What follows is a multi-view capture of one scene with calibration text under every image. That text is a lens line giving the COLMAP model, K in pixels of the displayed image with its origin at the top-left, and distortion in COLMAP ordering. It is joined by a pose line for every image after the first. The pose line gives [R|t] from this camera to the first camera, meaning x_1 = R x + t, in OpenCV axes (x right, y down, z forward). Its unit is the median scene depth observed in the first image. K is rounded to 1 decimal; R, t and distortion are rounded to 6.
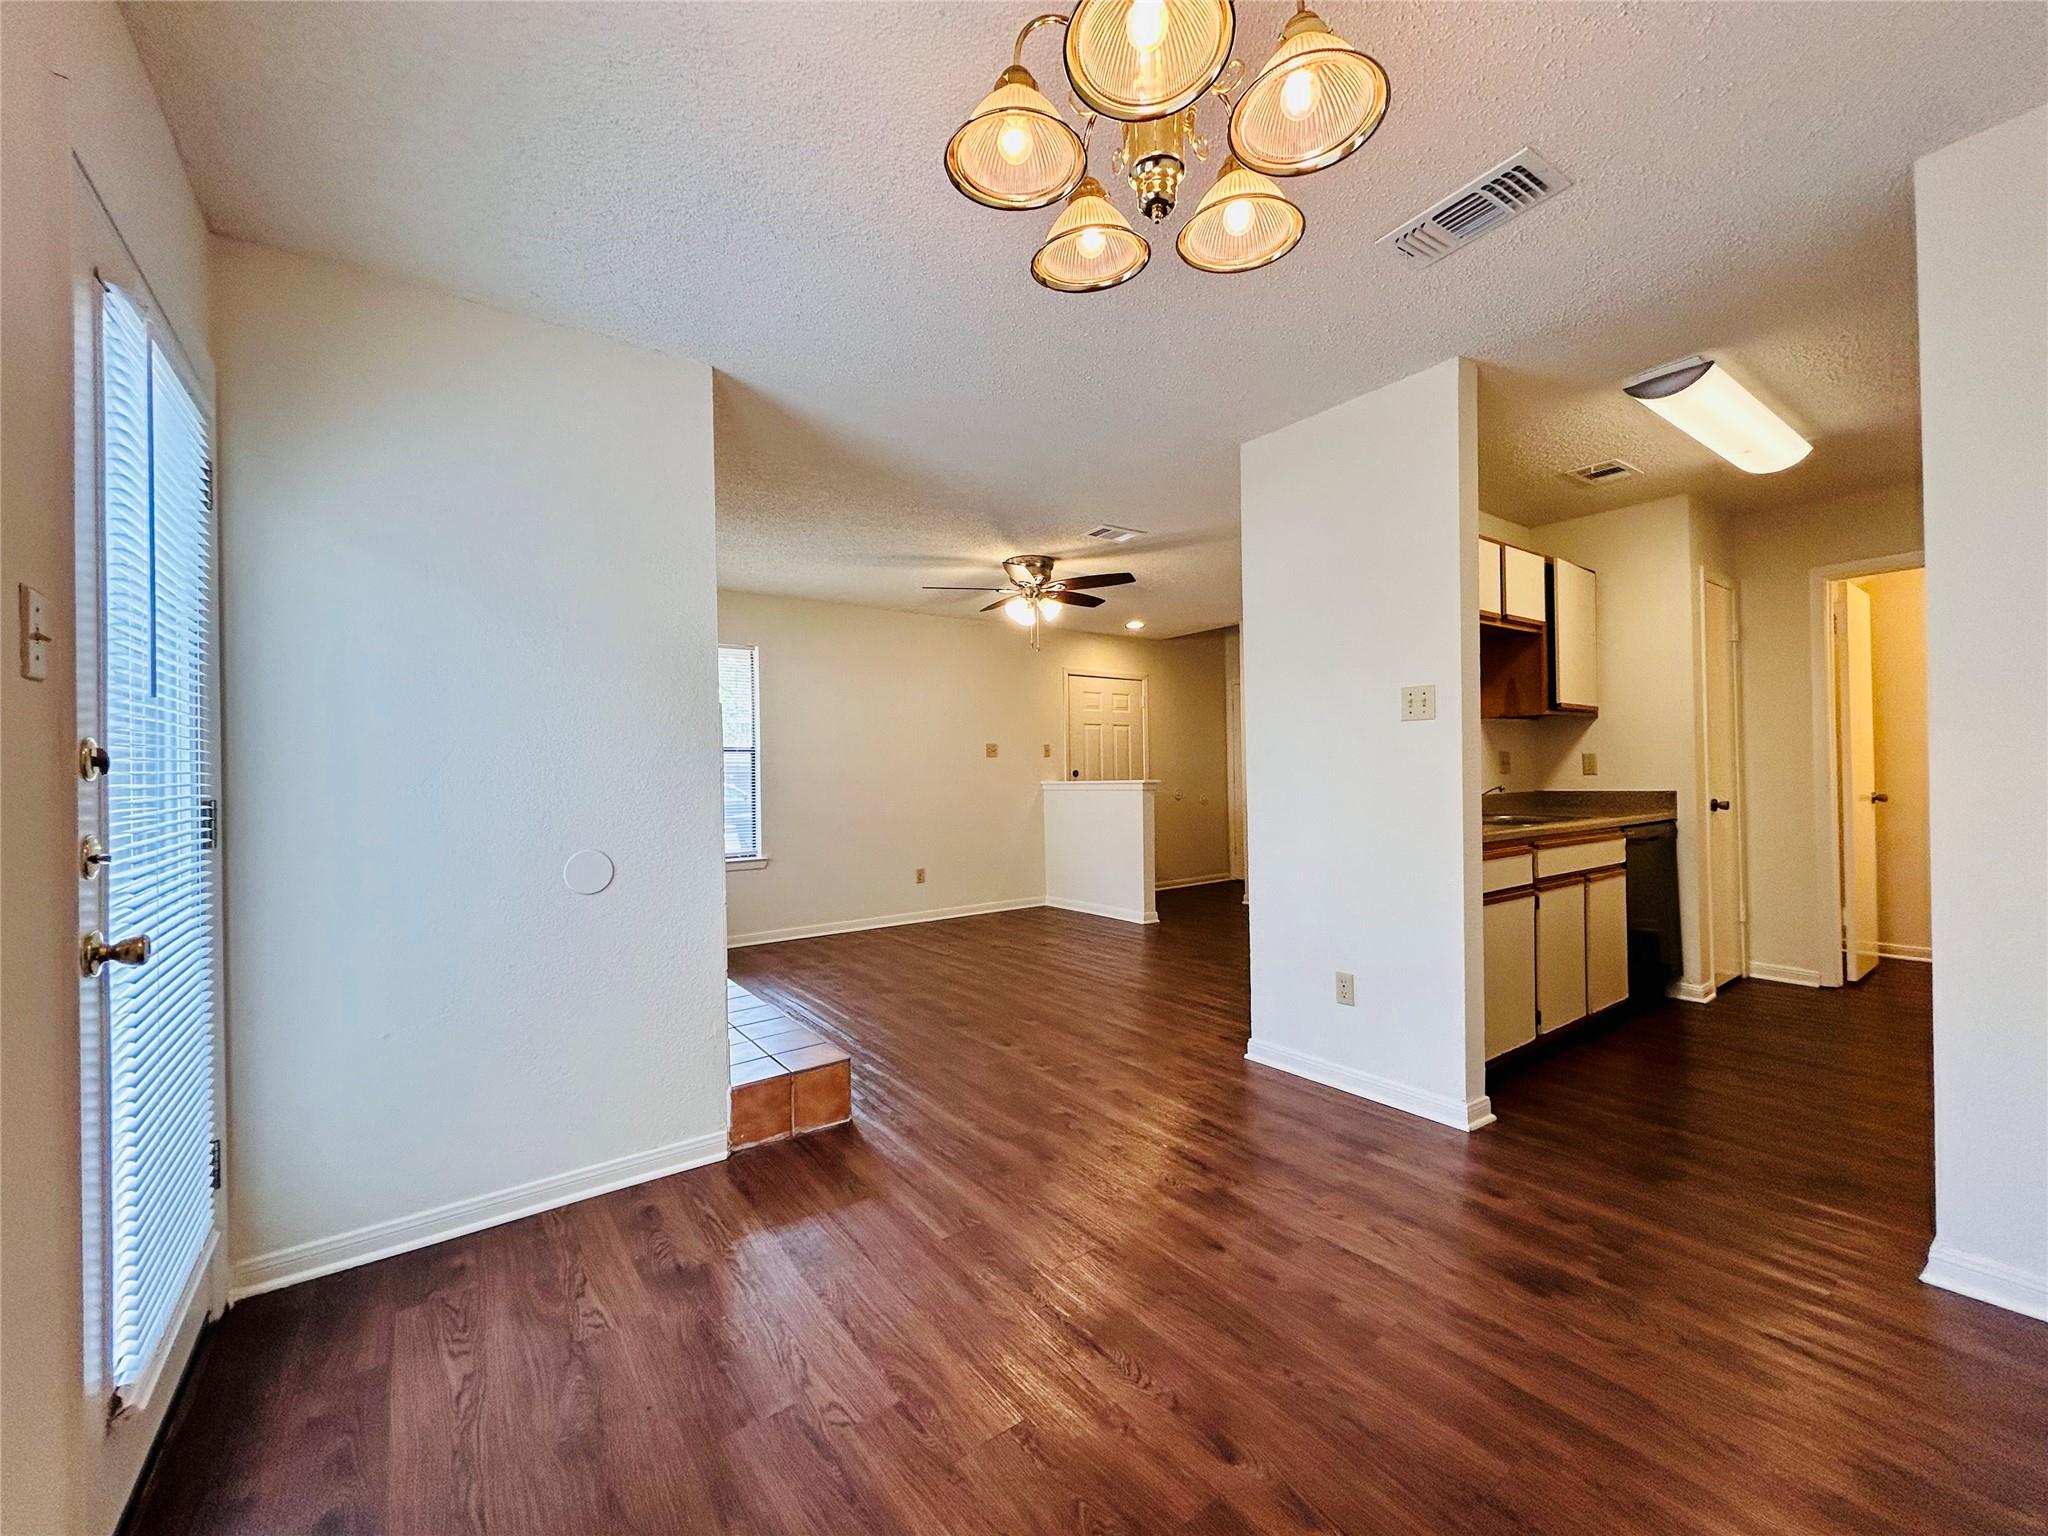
lens RADIAL K [[825.4, 0, 1011.1], [0, 825.4, 769.2], [0, 0, 1]] dist [0.002705, 0.000301]
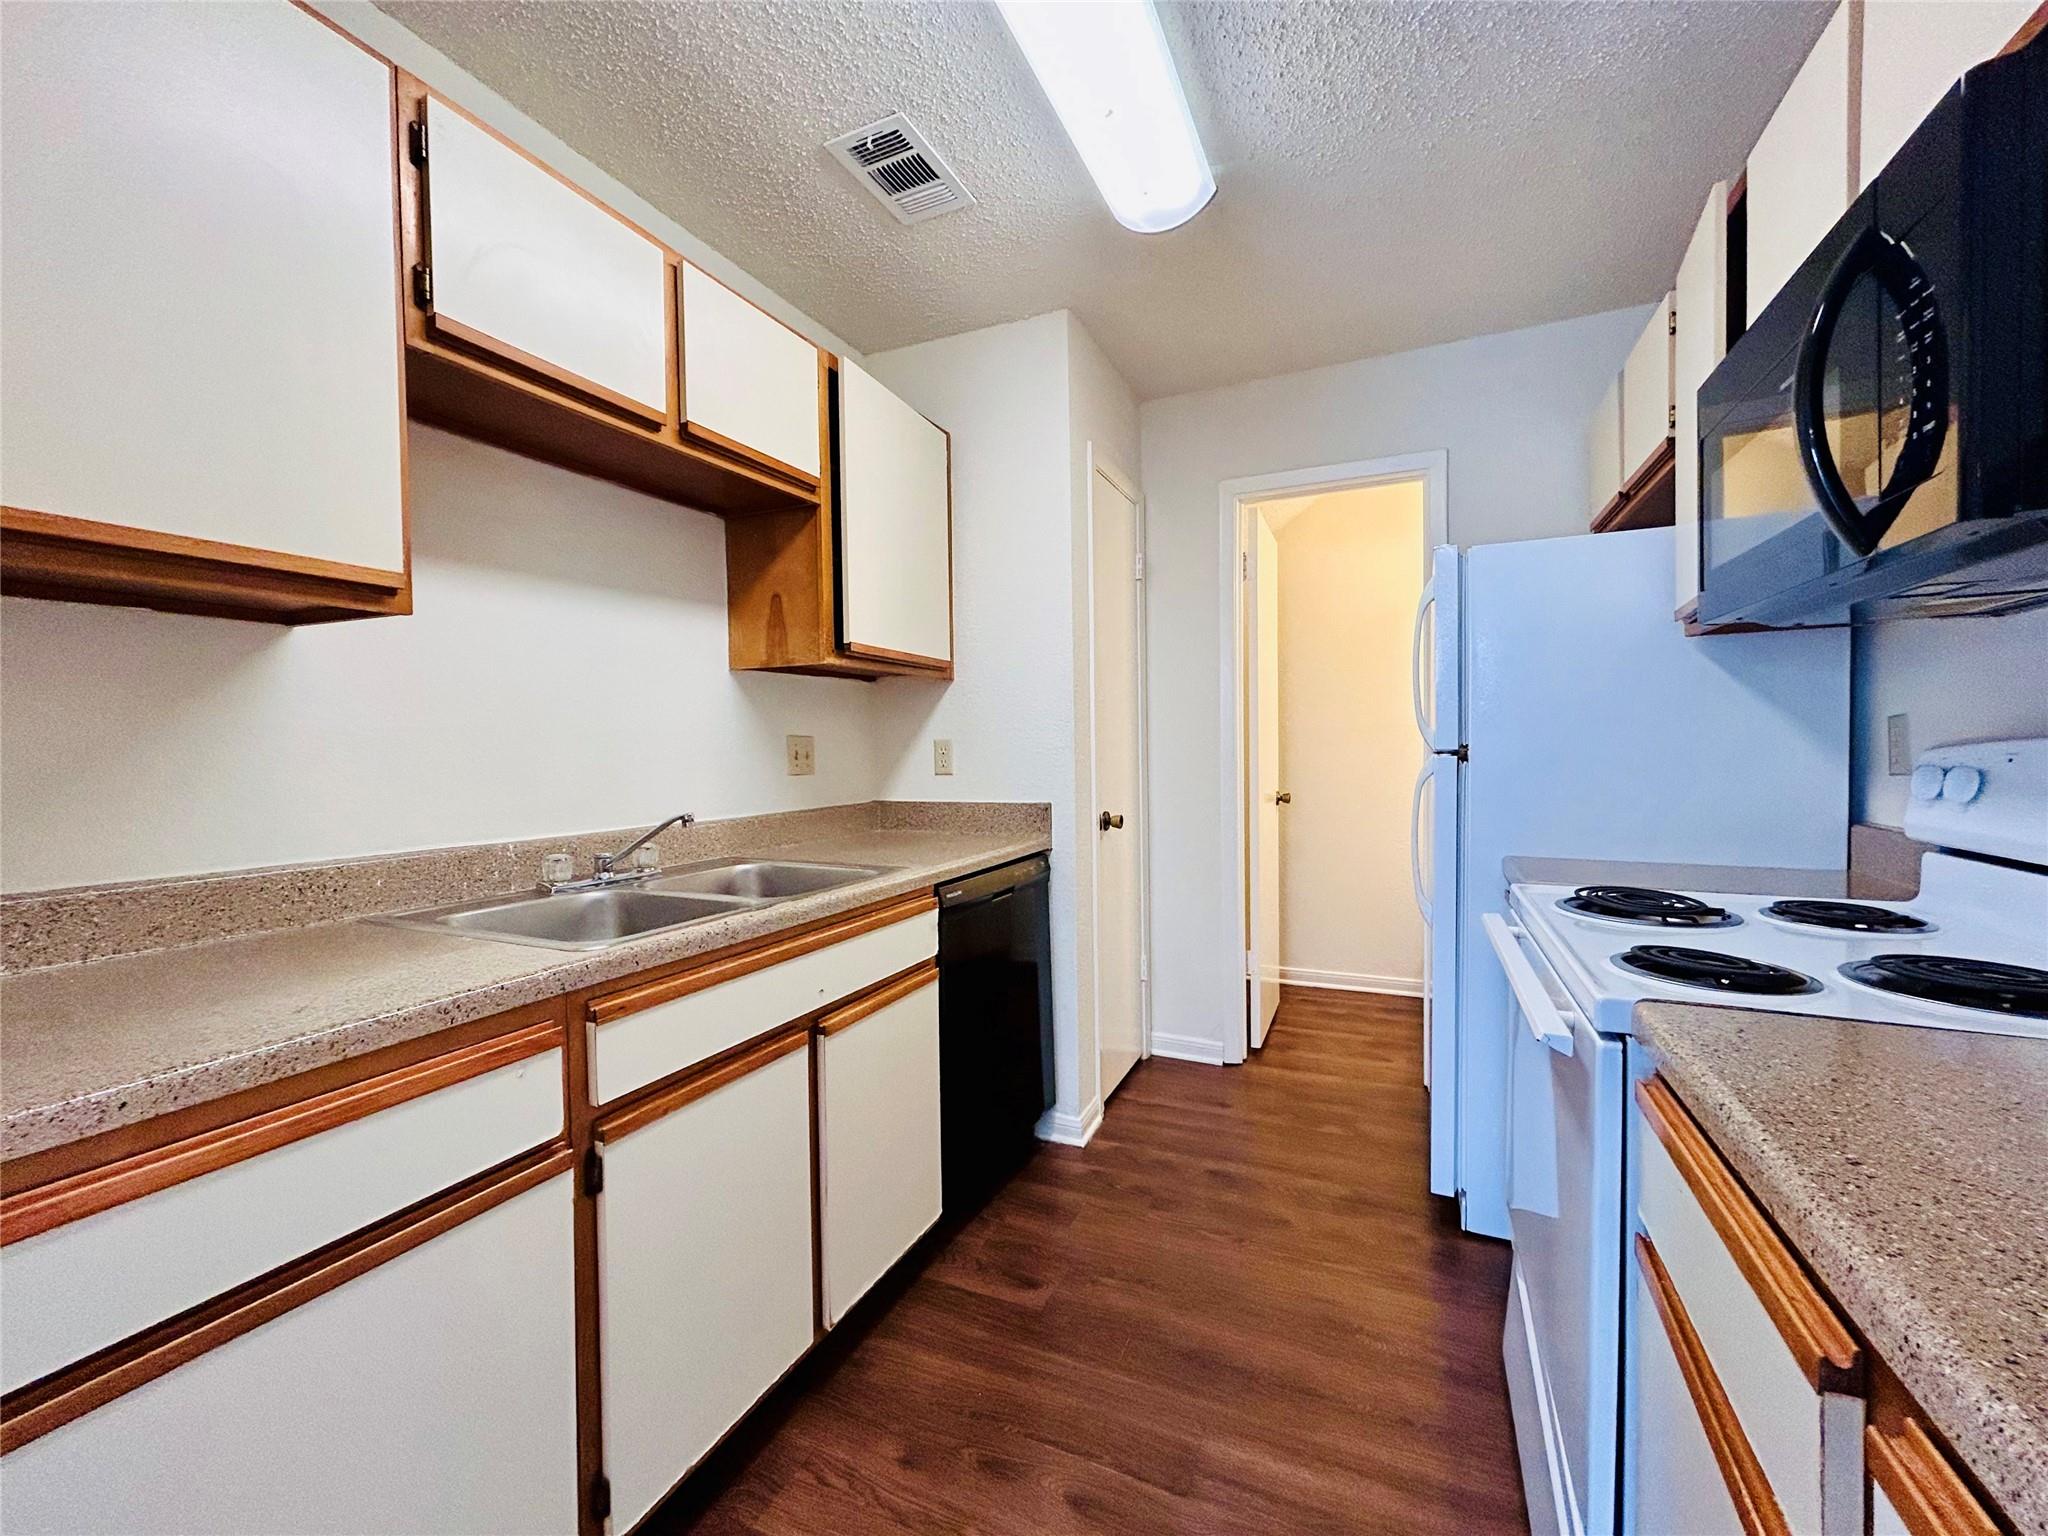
lens RADIAL K [[825.4, 0, 1030.8], [0, 825.4, 758.0], [0, 0, 1]] dist [0.002705, 0.000301]
pose [[0.865913, -0.001488, 0.500193, 0.475107], [-0.007195, 0.999855, 0.015430, -0.016286], [-0.500143, -0.016960, 0.865777, 0.468392]]
